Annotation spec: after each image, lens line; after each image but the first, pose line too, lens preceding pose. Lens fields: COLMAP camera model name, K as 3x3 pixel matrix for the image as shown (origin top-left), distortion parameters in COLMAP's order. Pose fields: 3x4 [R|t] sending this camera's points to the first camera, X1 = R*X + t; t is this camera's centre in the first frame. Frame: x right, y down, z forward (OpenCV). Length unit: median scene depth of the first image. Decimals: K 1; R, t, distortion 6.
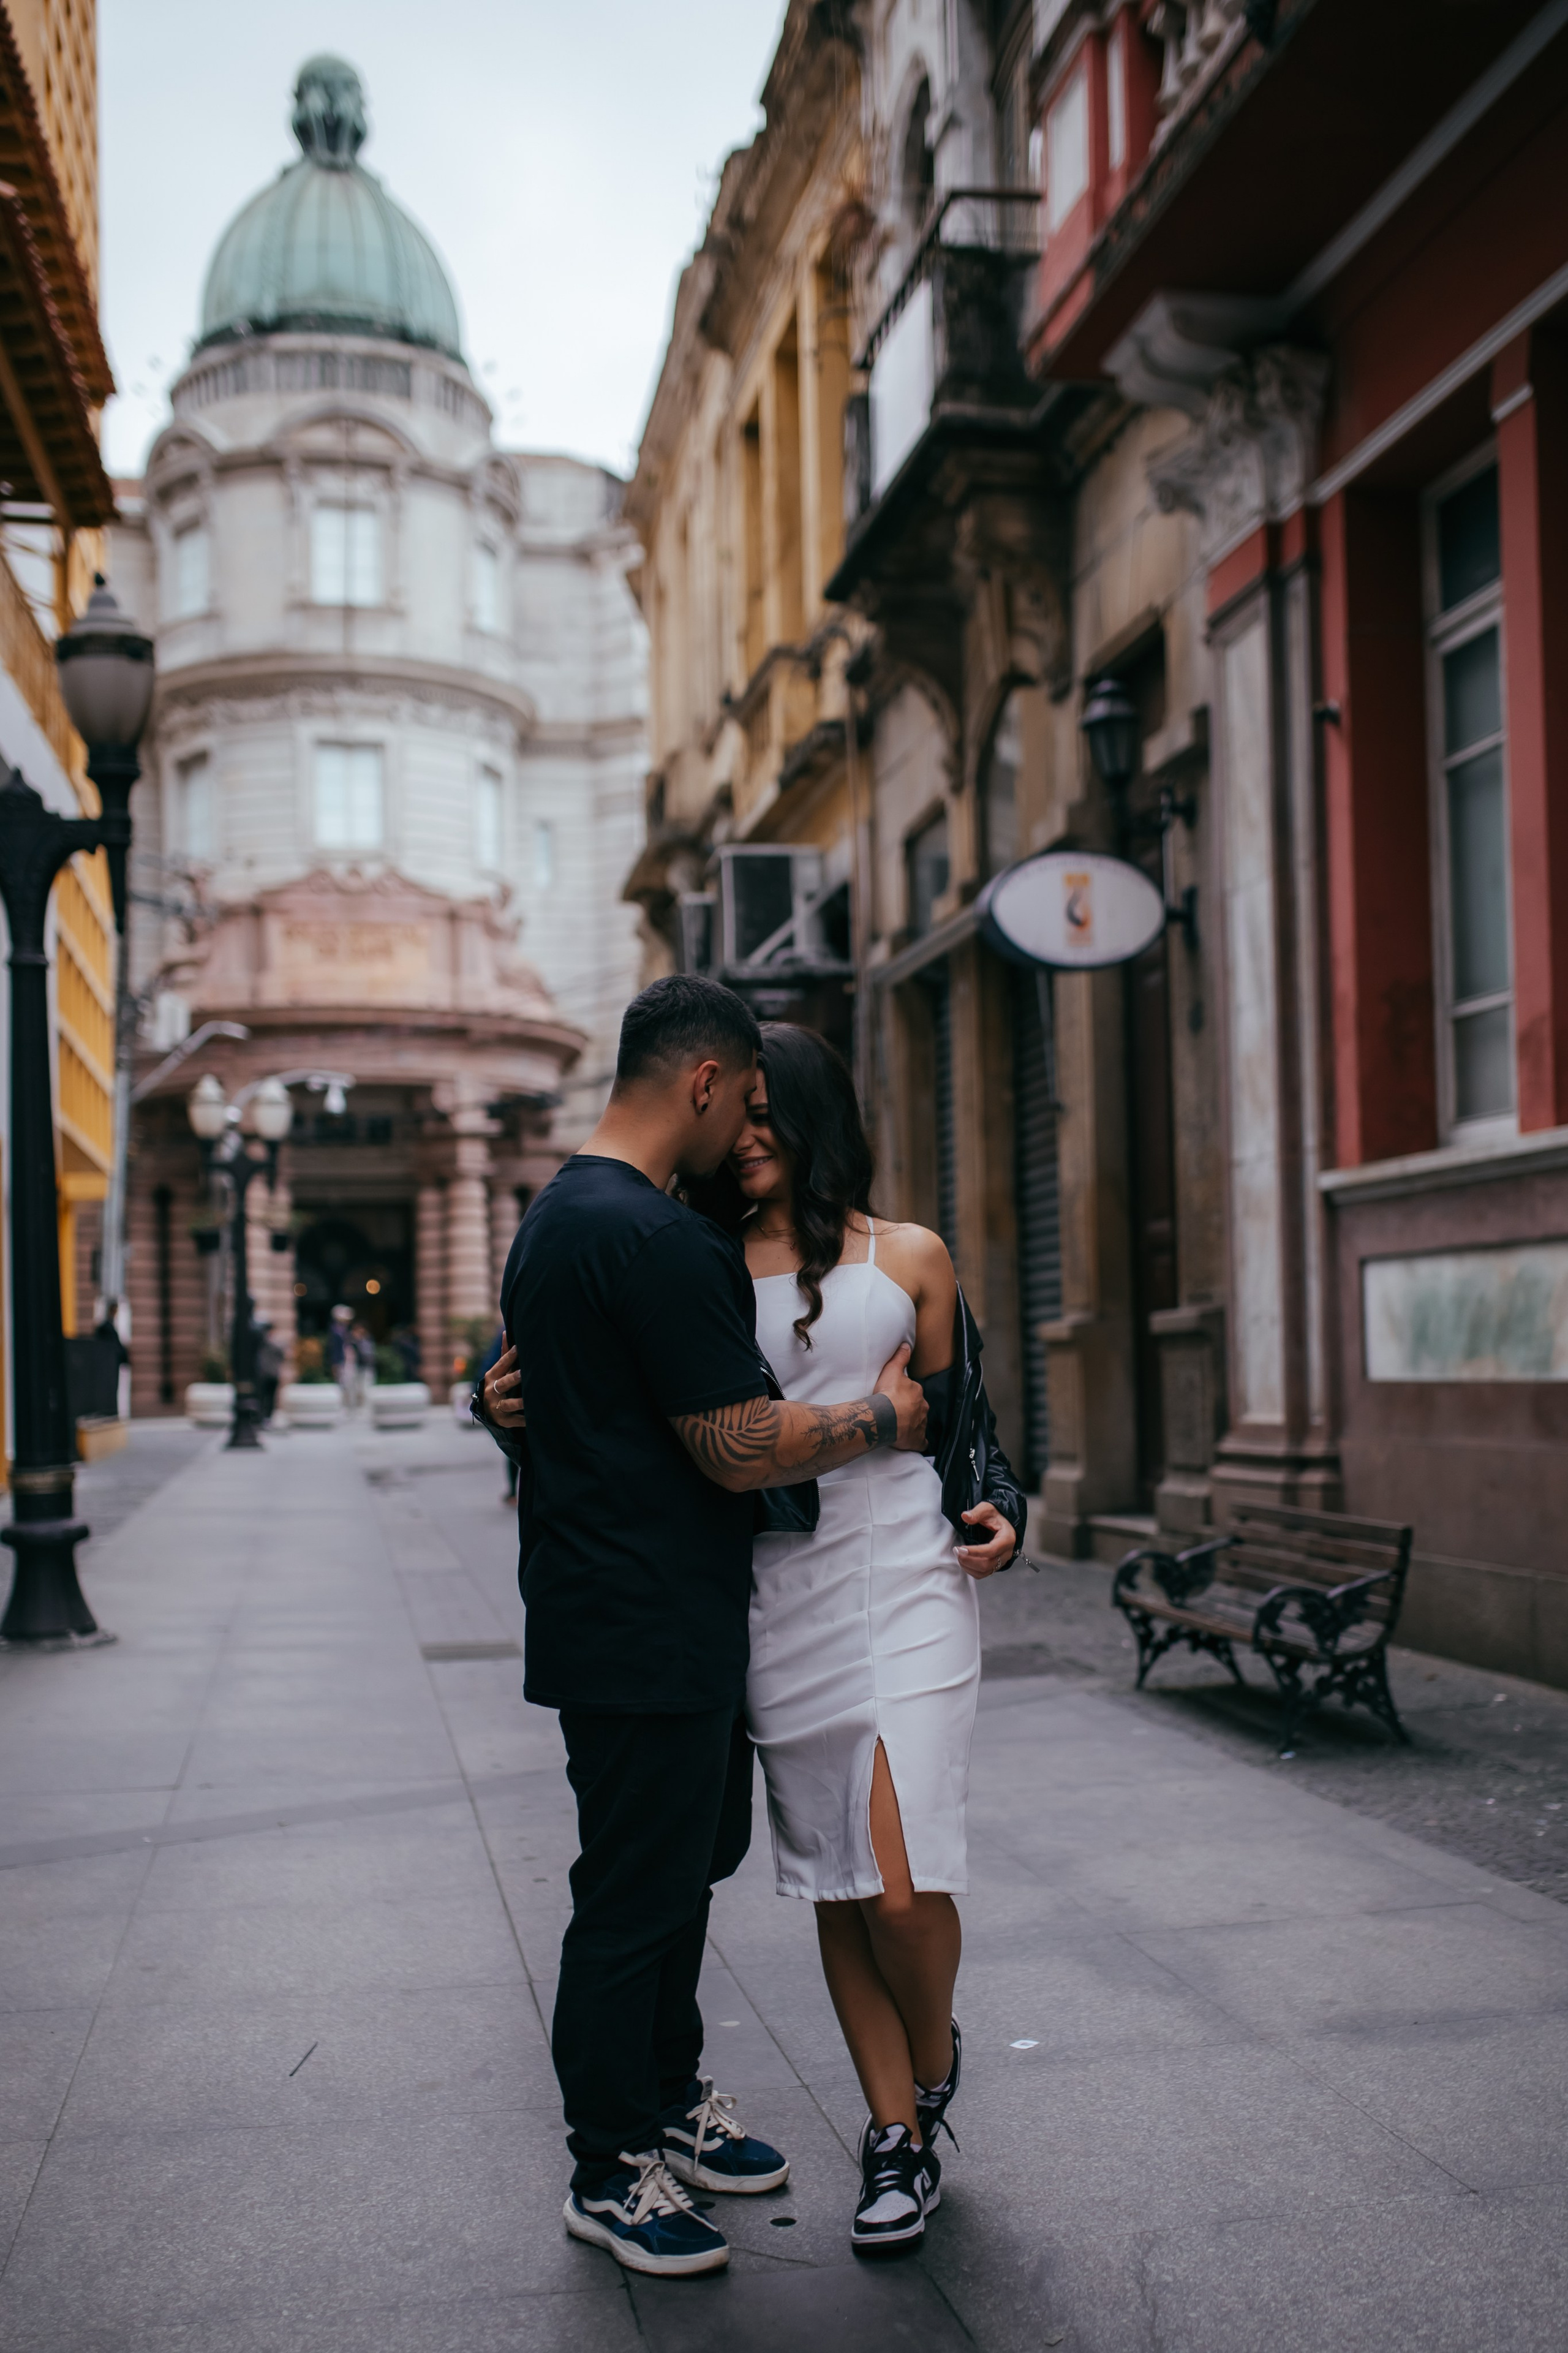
lens RADIAL K [[2442.3, 0, 812.0], [0, 2442.3, 1289.5], [0, 0, 1]] dist [-0.036585, 0.000000]
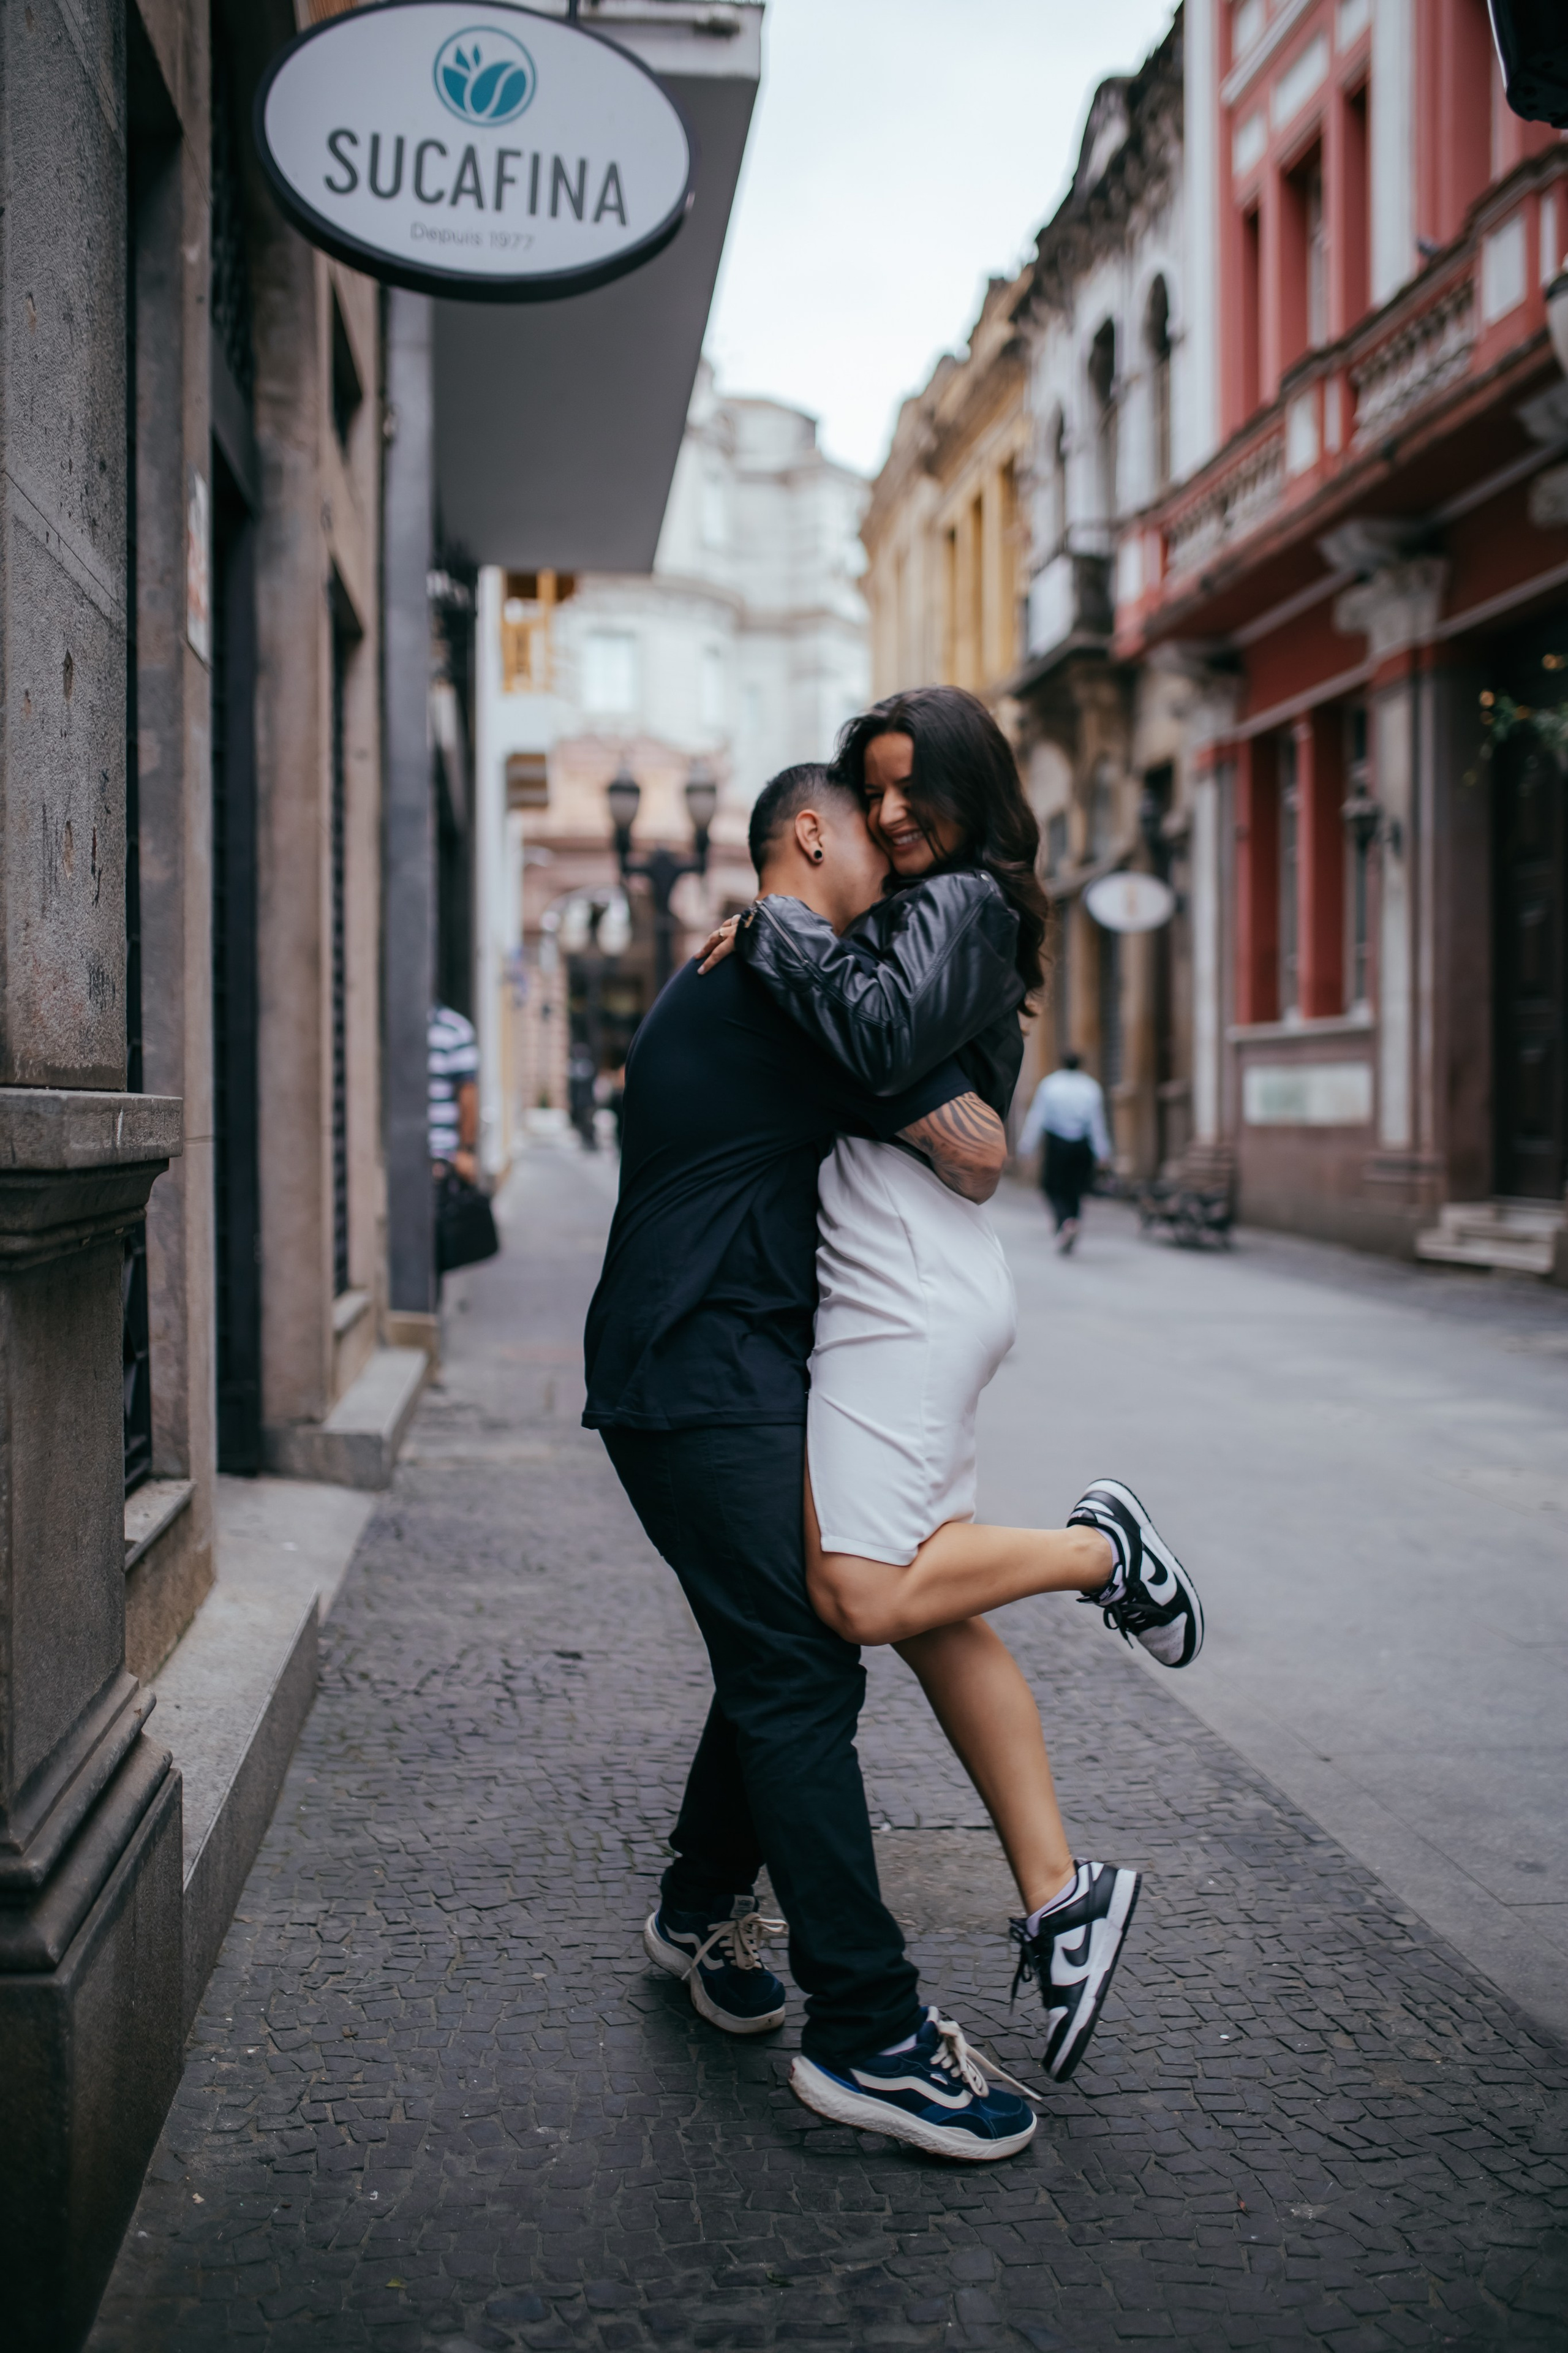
lens RADIAL K [[2180.7, 0, 701.8], [0, 2180.7, 1169.1], [0, 0, 1]] dist [-0.035854, 0.000000]
pose [[0.994370, 0.016004, -0.104744, -0.021612], [-0.009301, 0.997895, 0.064175, -0.013053], [0.105551, -0.062840, 0.992426, -0.326601]]
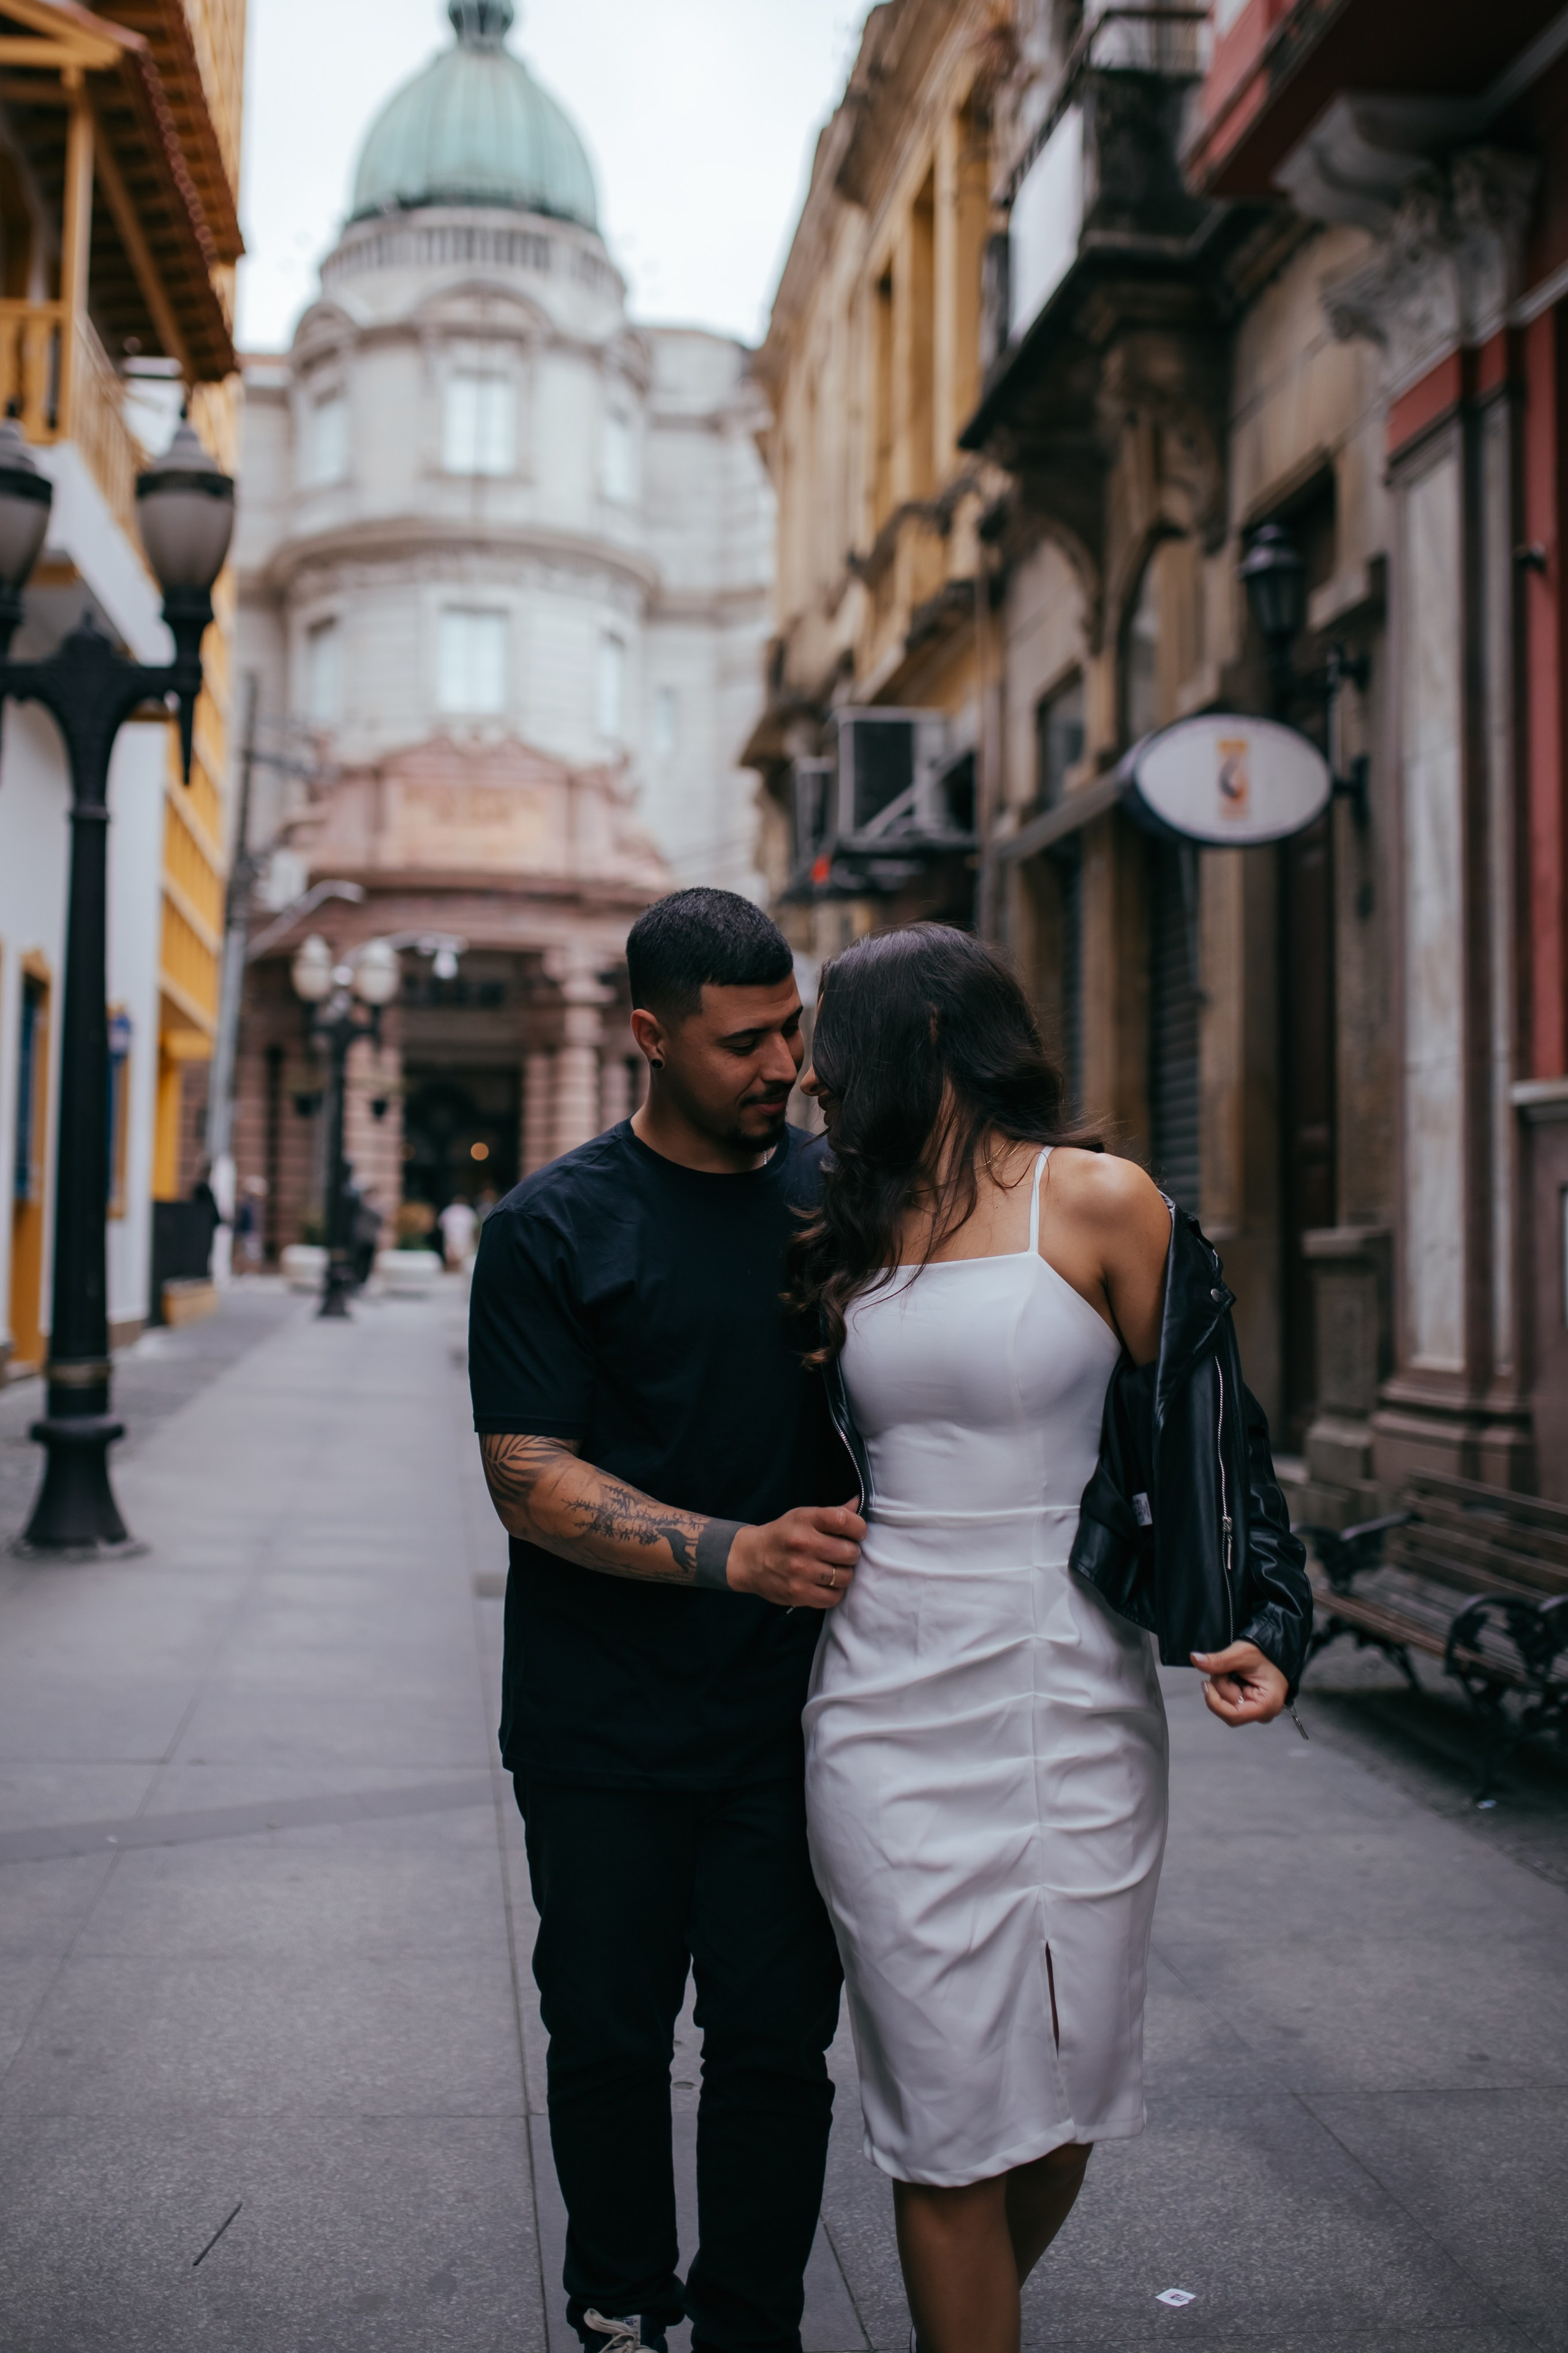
lens RADIAL K [[2442.3, 0, 633.8], [0, 2442.3, 1038.3], [0, 0, 1]] dist [-0.036585, 0.000000]
pose [[0.992406, 0.028864, -0.119569, 0.000156], [-0.034727, 0.998280, -0.047240, -0.003526], [0.118000, 0.051033, 0.991701, 0.029986]]
